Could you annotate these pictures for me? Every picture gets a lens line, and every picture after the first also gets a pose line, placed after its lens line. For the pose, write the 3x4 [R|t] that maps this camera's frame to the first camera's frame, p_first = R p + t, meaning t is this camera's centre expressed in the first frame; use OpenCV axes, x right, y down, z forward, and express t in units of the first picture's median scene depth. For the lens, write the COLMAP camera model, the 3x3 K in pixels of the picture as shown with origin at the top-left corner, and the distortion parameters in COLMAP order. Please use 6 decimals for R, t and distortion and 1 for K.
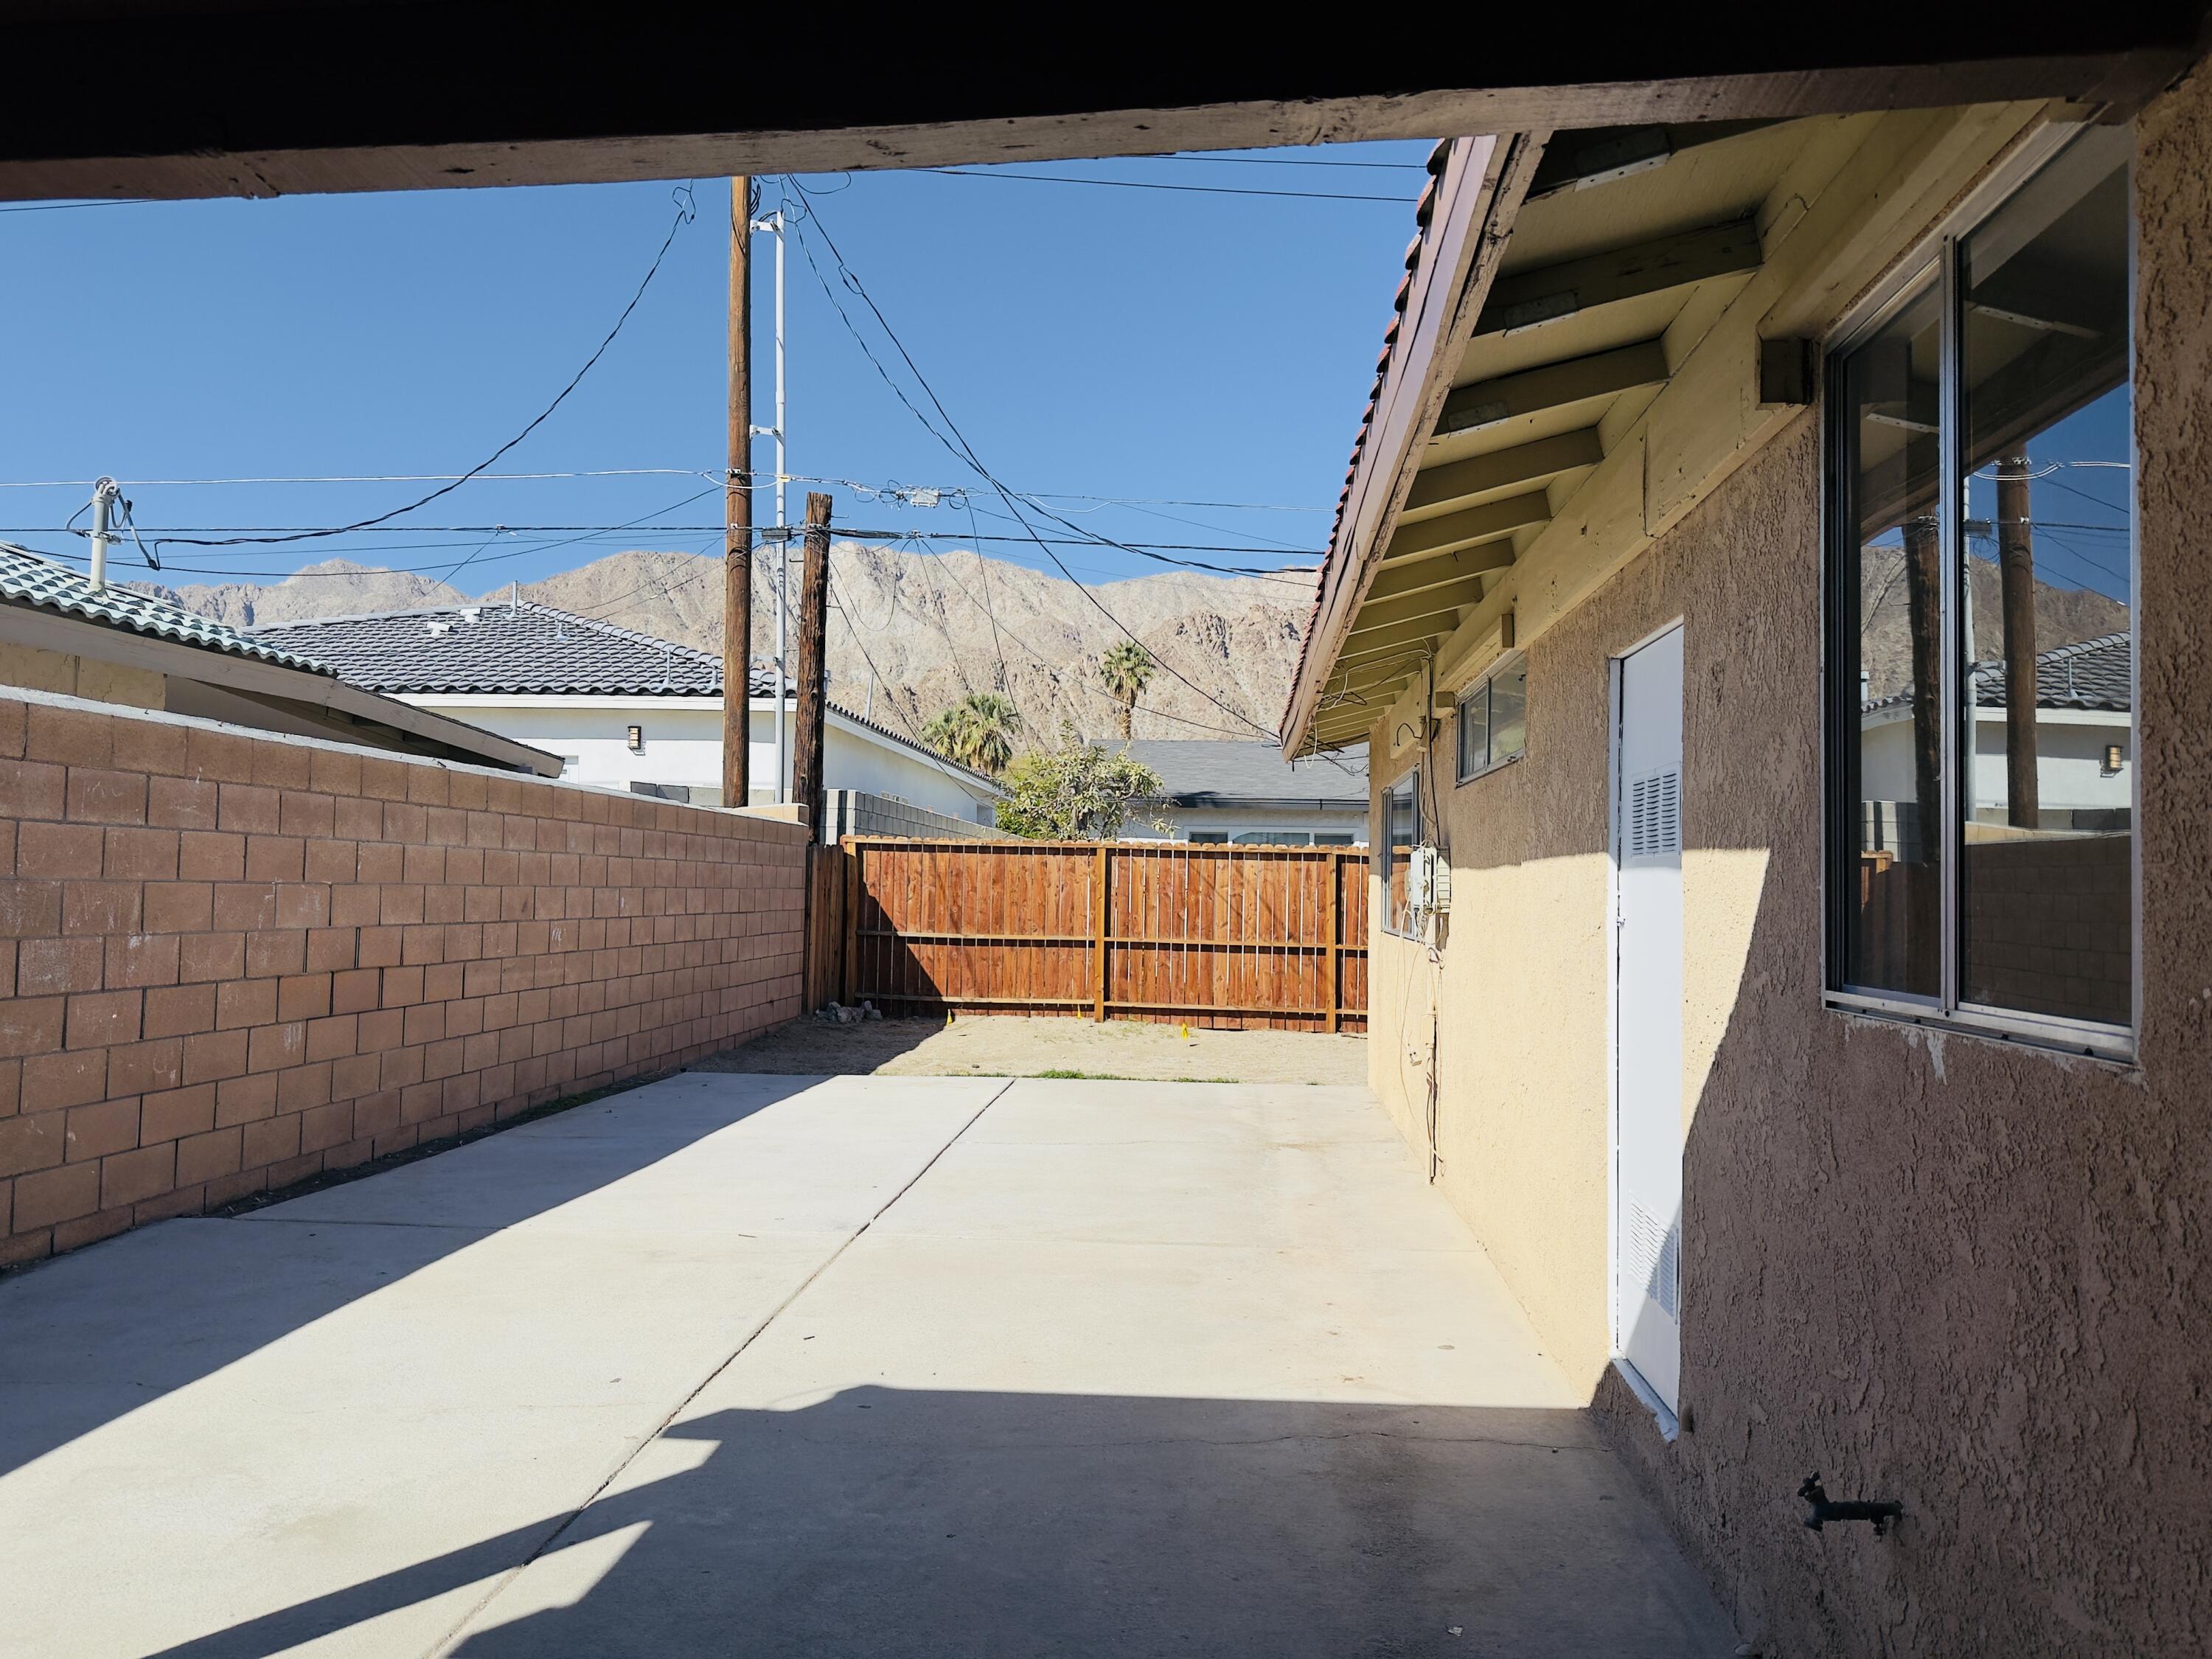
lens RADIAL K [[1558.4, 0, 1105.0], [0, 1558.4, 831.8], [0, 0, 1]] dist [0.009114, -0.006602]
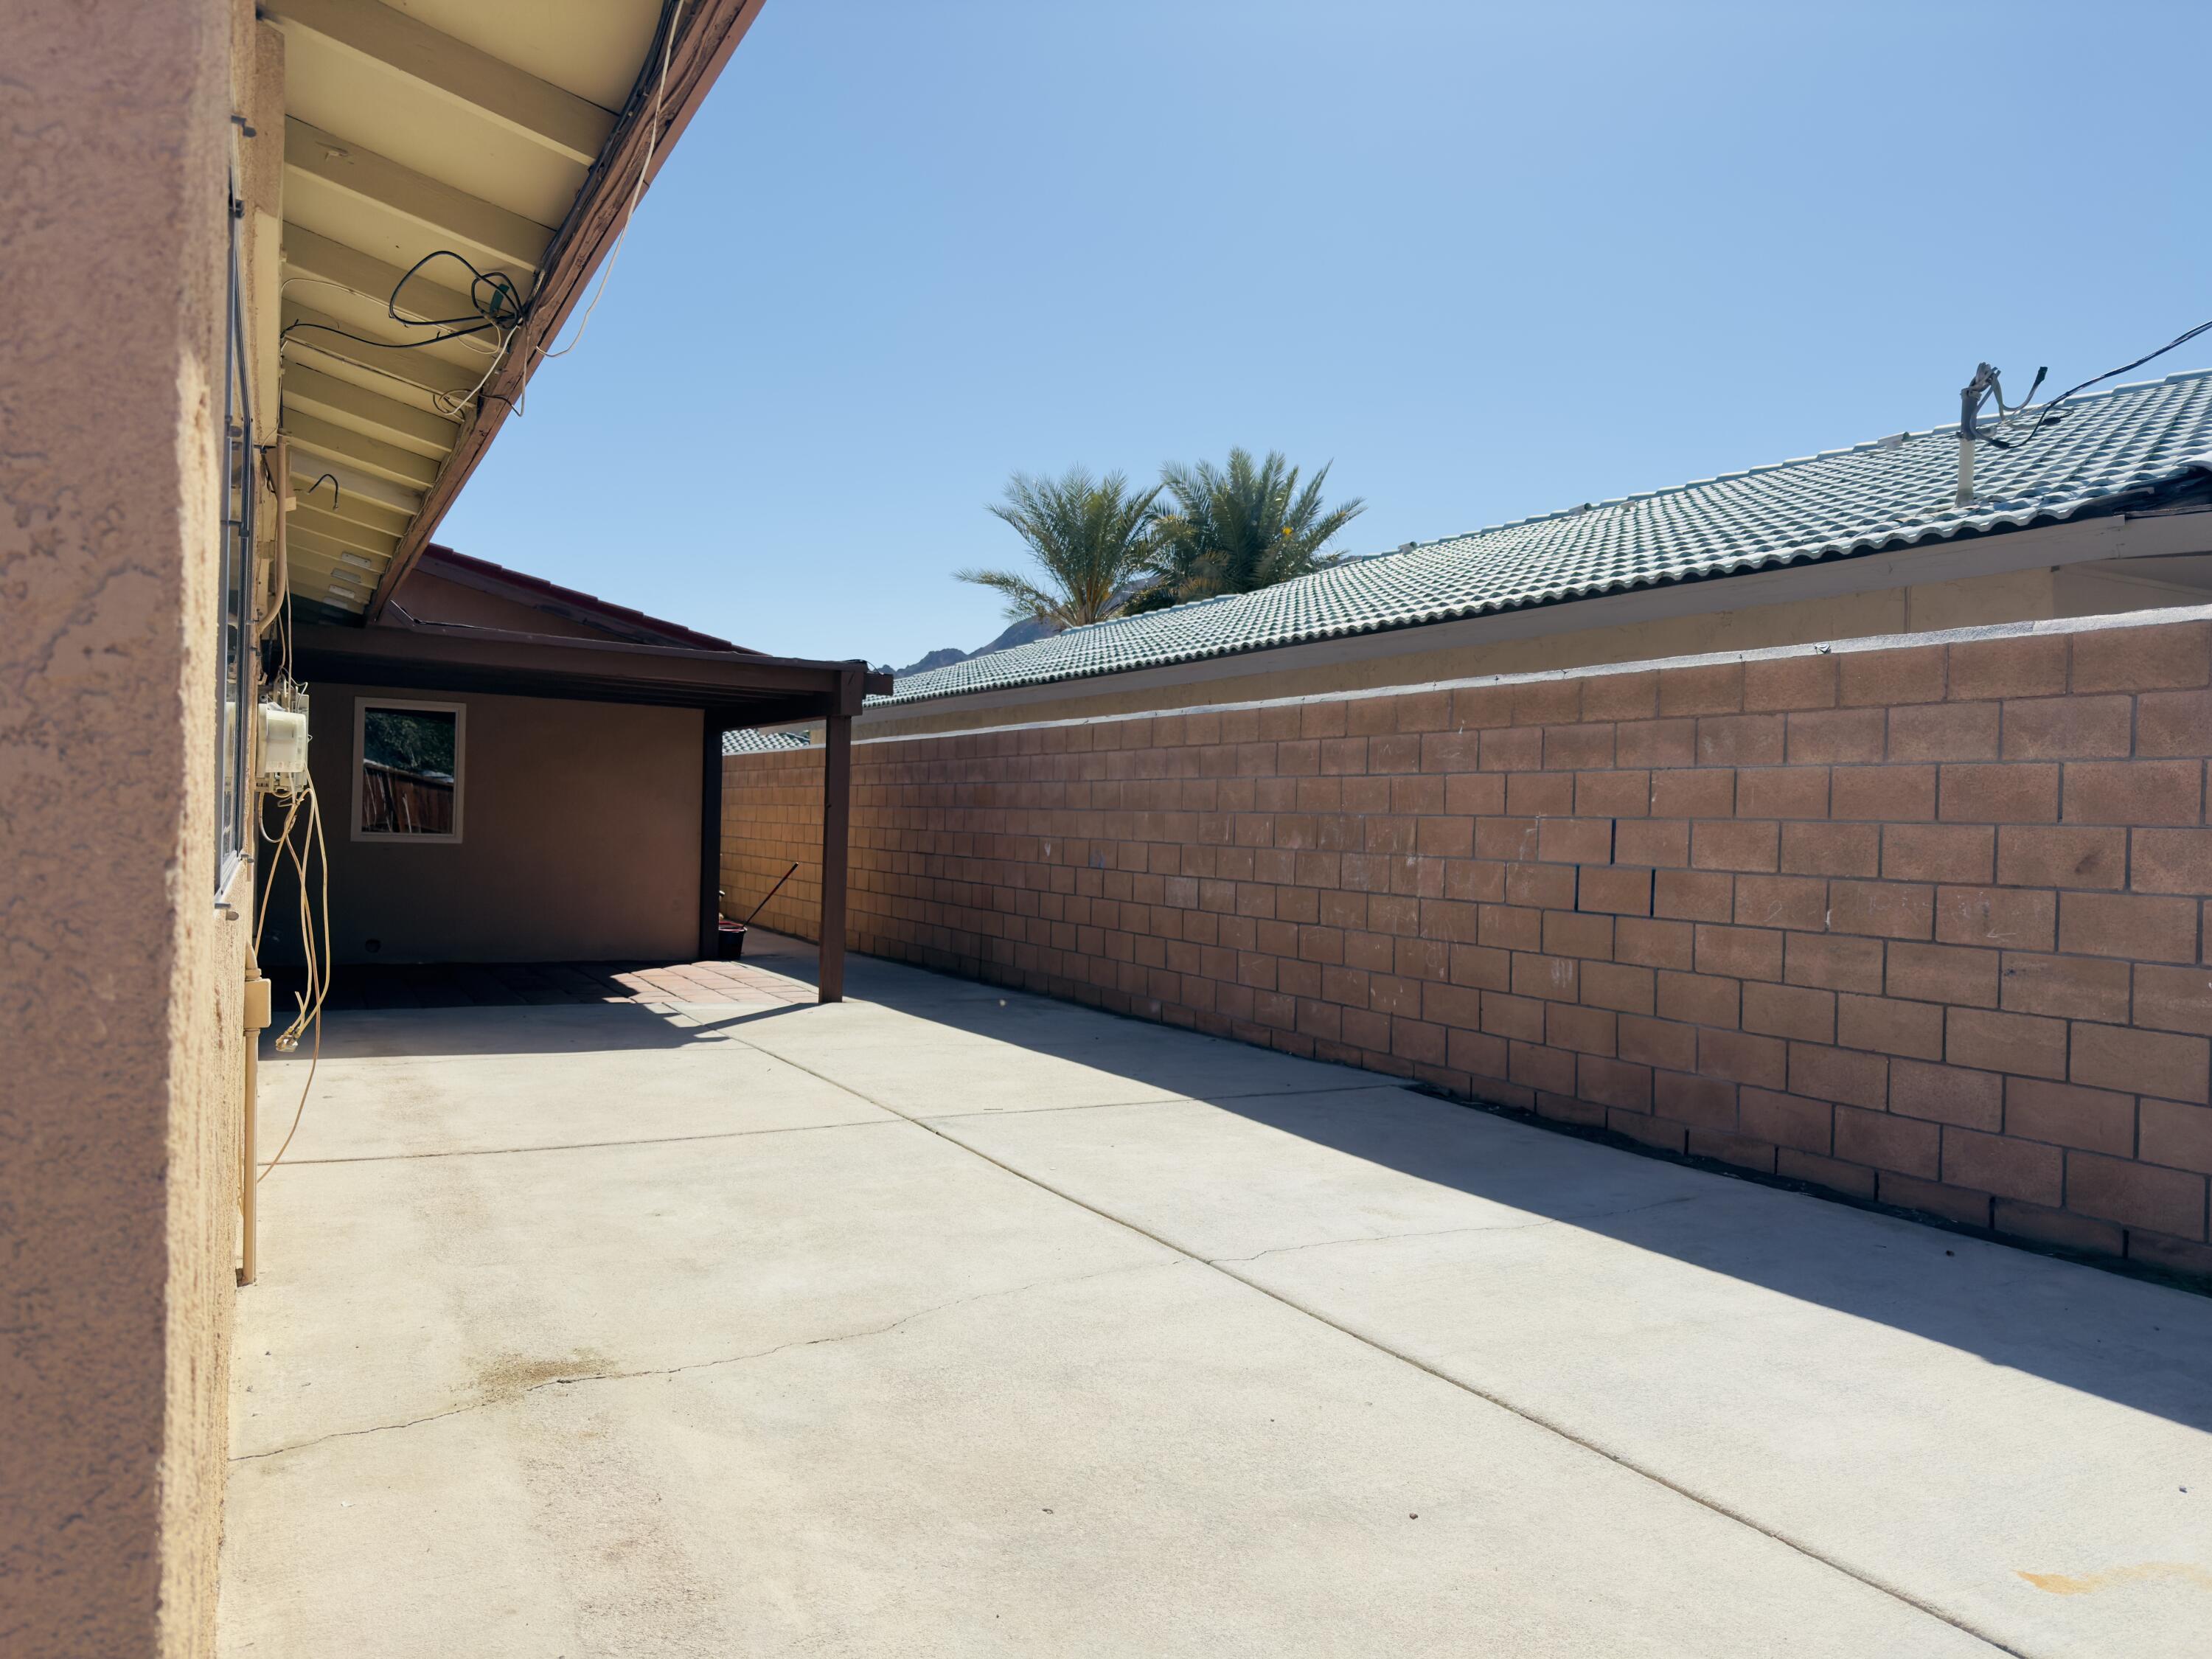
lens RADIAL K [[1558.4, 0, 1107.6], [0, 1558.4, 832.2], [0, 0, 1]] dist [0.009114, -0.006602]
pose [[-0.842570, -0.034127, -0.537505, 0.252814], [-0.018727, 0.999243, -0.034089, 0.079464], [0.538261, -0.018657, -0.842572, 1.635887]]
